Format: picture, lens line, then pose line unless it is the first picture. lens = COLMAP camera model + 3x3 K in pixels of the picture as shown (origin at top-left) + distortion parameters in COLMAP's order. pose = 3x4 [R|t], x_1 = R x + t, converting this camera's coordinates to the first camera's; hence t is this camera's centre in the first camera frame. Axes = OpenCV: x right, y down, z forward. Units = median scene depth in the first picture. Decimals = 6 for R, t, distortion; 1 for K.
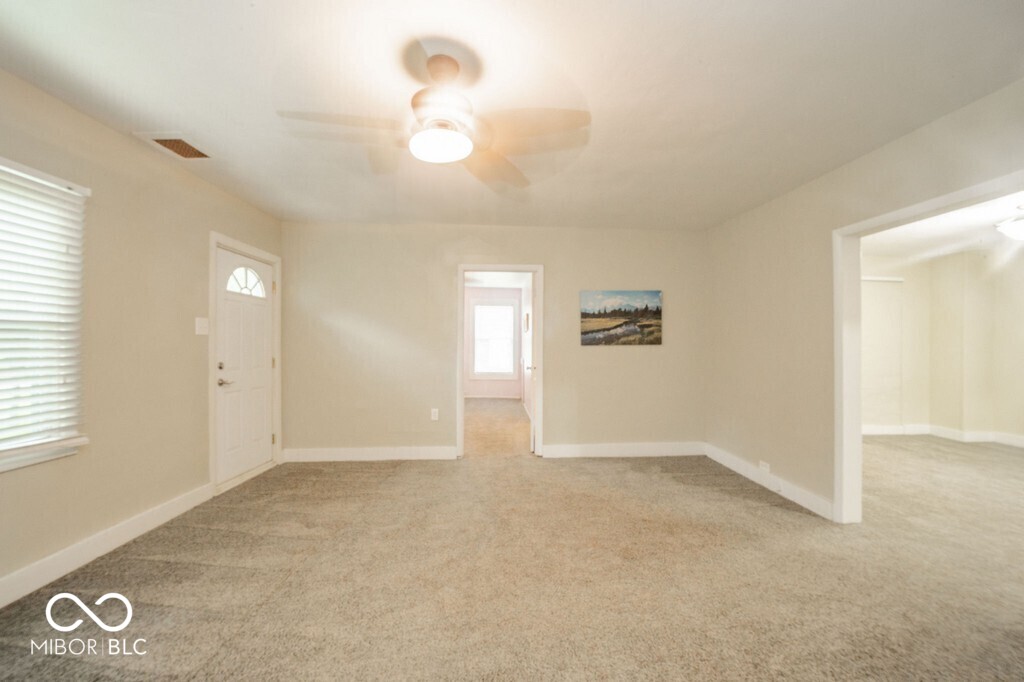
lens RADIAL K [[399.9, 0, 512.0], [0, 399.9, 341.0], [0, 0, 1]] dist [-0.000696, -0.000021]
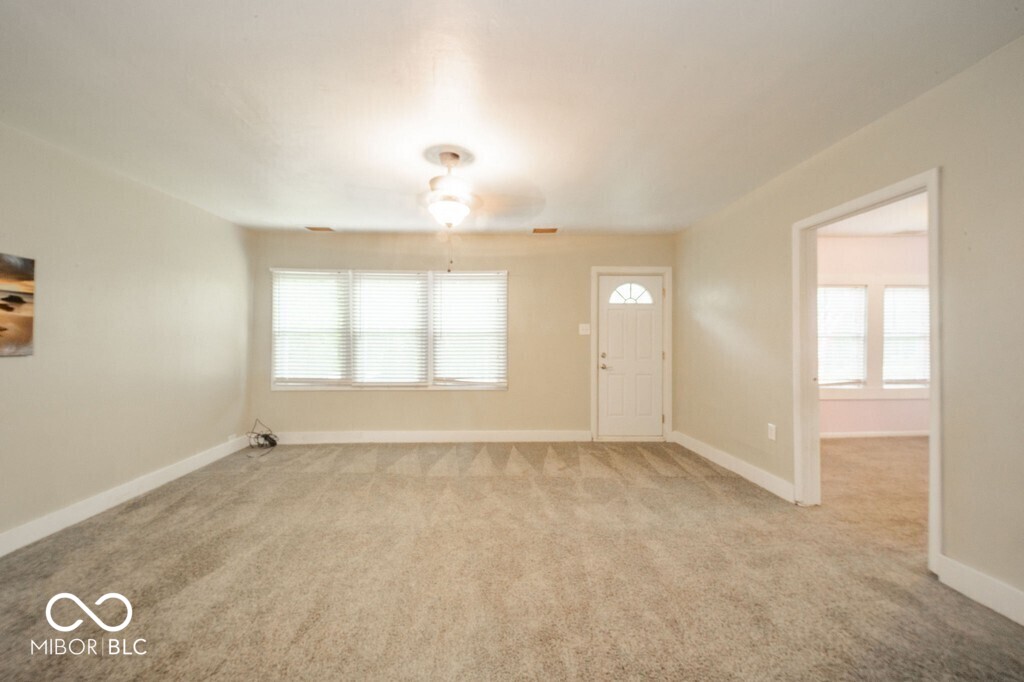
lens RADIAL K [[377.2, 0, 512.0], [0, 377.2, 341.0], [0, 0, 1]] dist [-0.000561, -0.000038]
pose [[0.022921, -0.004456, -0.999727, 0.588329], [0.010482, 0.999936, -0.004216, 0.010524], [0.999682, -0.010382, 0.022966, 0.572322]]
